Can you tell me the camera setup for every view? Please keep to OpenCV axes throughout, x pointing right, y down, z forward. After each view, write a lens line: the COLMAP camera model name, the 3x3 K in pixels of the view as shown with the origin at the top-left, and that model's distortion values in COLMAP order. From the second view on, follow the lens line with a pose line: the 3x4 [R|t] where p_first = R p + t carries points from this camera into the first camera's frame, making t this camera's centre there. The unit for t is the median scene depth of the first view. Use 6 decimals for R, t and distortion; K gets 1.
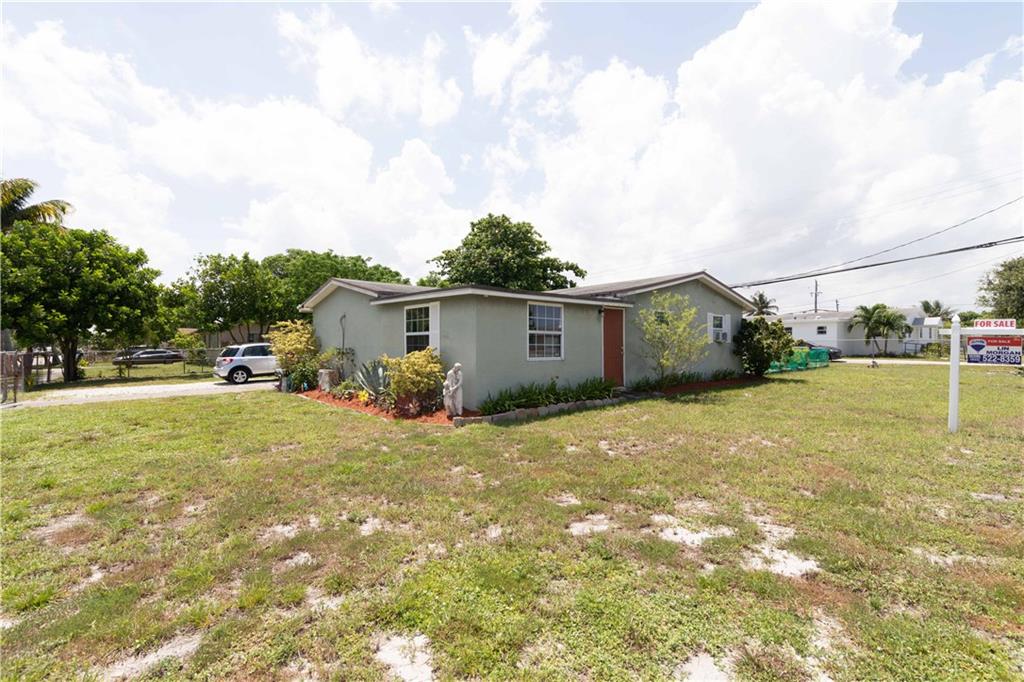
lens RADIAL K [[485.7, 0, 508.0], [0, 485.7, 345.5], [0, 0, 1]] dist [0.004823, -0.000667]
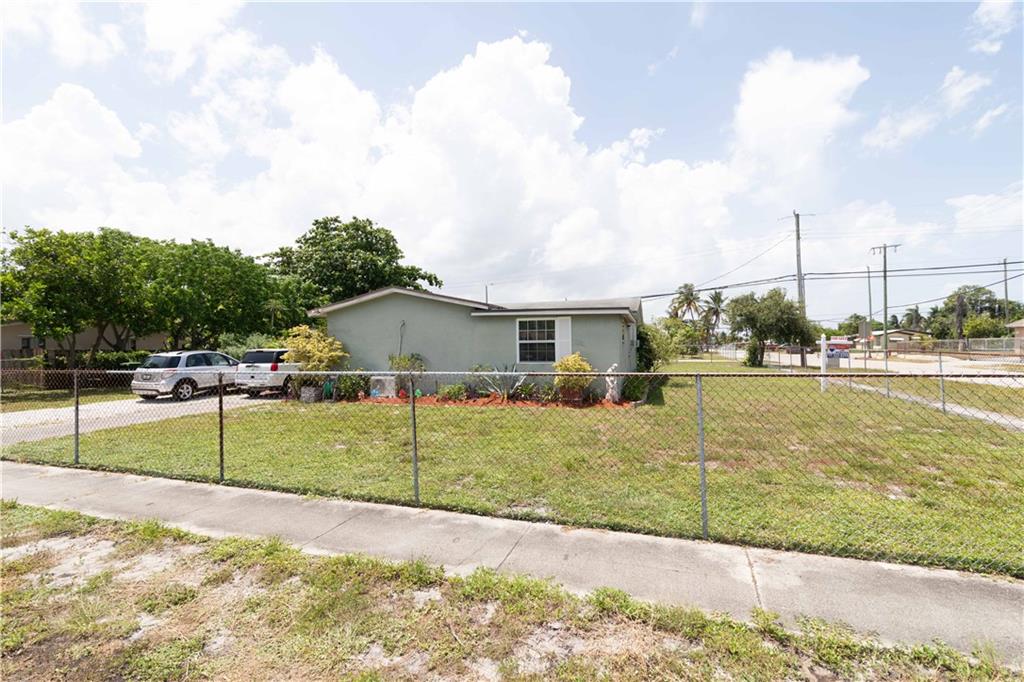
lens RADIAL K [[485.7, 0, 510.5], [0, 485.7, 351.3], [0, 0, 1]] dist [0.004823, -0.000667]
pose [[0.838741, -0.007447, 0.544479, -0.533700], [0.006412, 0.999972, 0.003800, -0.003098], [-0.544493, 0.000304, 0.838766, 0.012823]]
